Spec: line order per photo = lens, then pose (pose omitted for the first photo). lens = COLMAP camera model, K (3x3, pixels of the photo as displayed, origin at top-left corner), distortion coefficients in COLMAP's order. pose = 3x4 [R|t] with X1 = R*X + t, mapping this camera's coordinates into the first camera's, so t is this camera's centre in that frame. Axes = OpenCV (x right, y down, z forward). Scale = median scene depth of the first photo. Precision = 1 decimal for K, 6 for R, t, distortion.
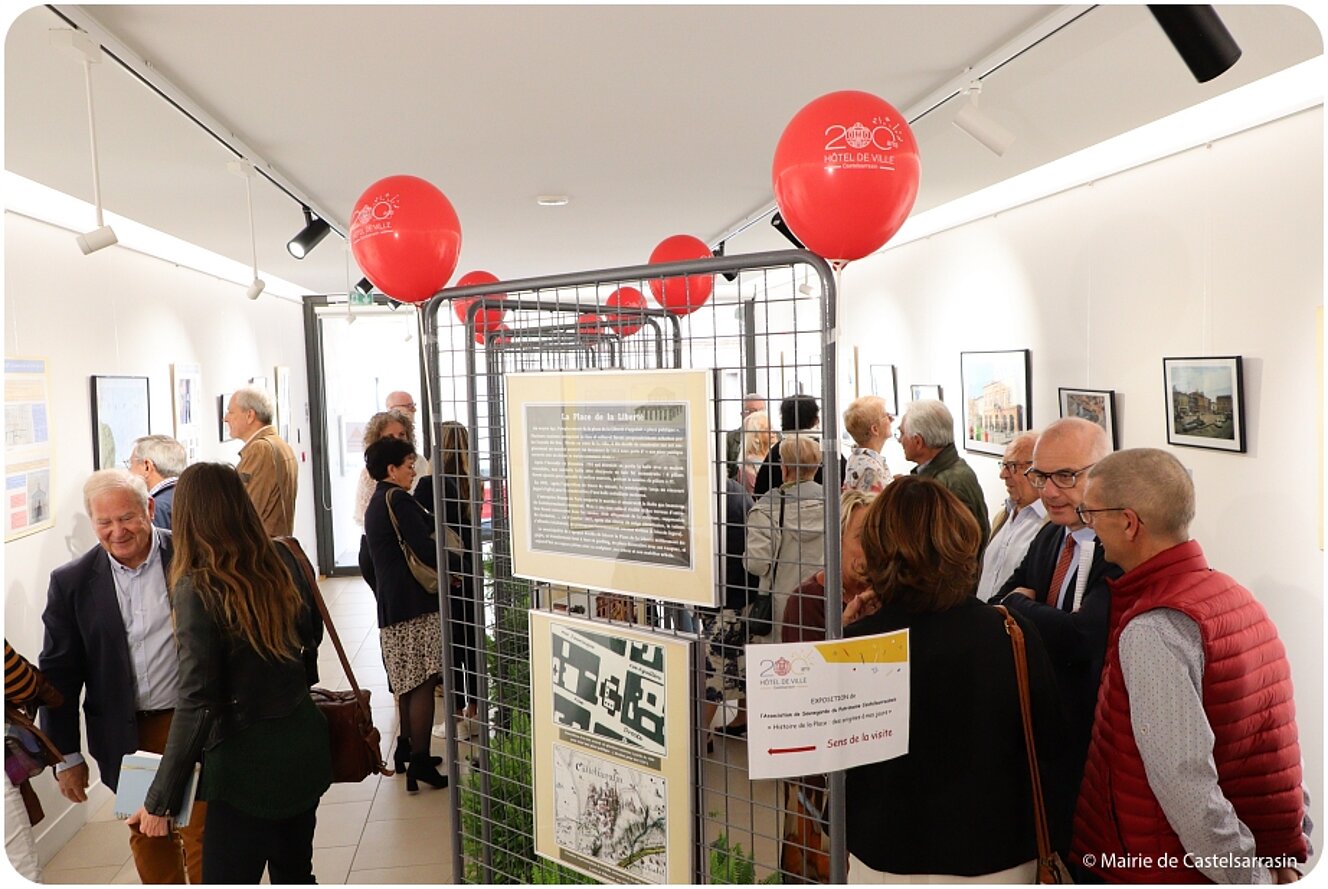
lens RADIAL K [[1072.3, 0, 664.0], [0, 1072.3, 444.5], [0, 0, 1]] dist [0.001506, 0.000611]
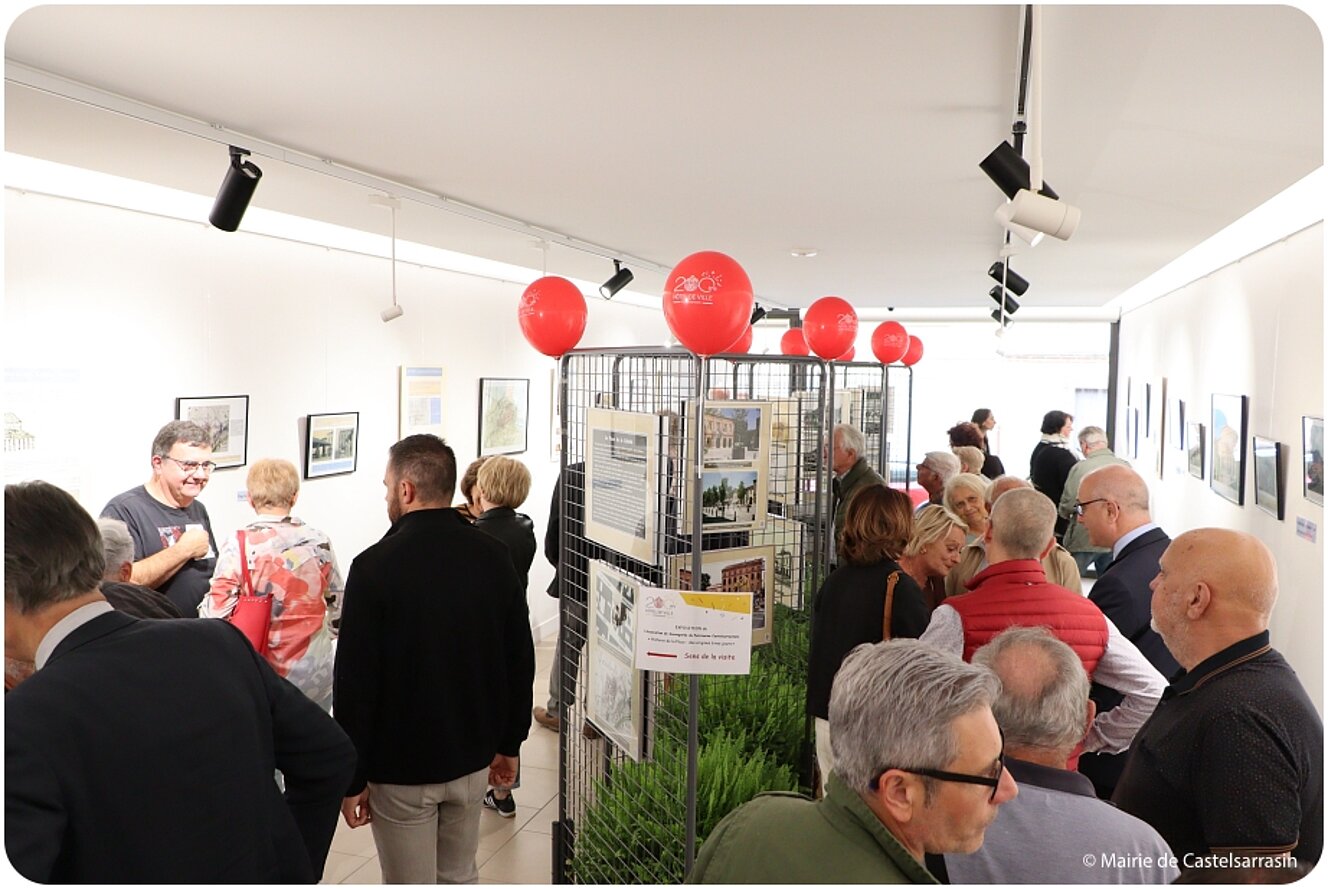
lens RADIAL K [[1072.3, 0, 664.0], [0, 1072.3, 444.5], [0, 0, 1]] dist [0.001506, 0.000611]
pose [[0.905148, 0.072778, -0.418821, 0.608028], [-0.071307, 0.997270, 0.019188, -0.049244], [0.419074, 0.012497, 0.907866, -0.367583]]
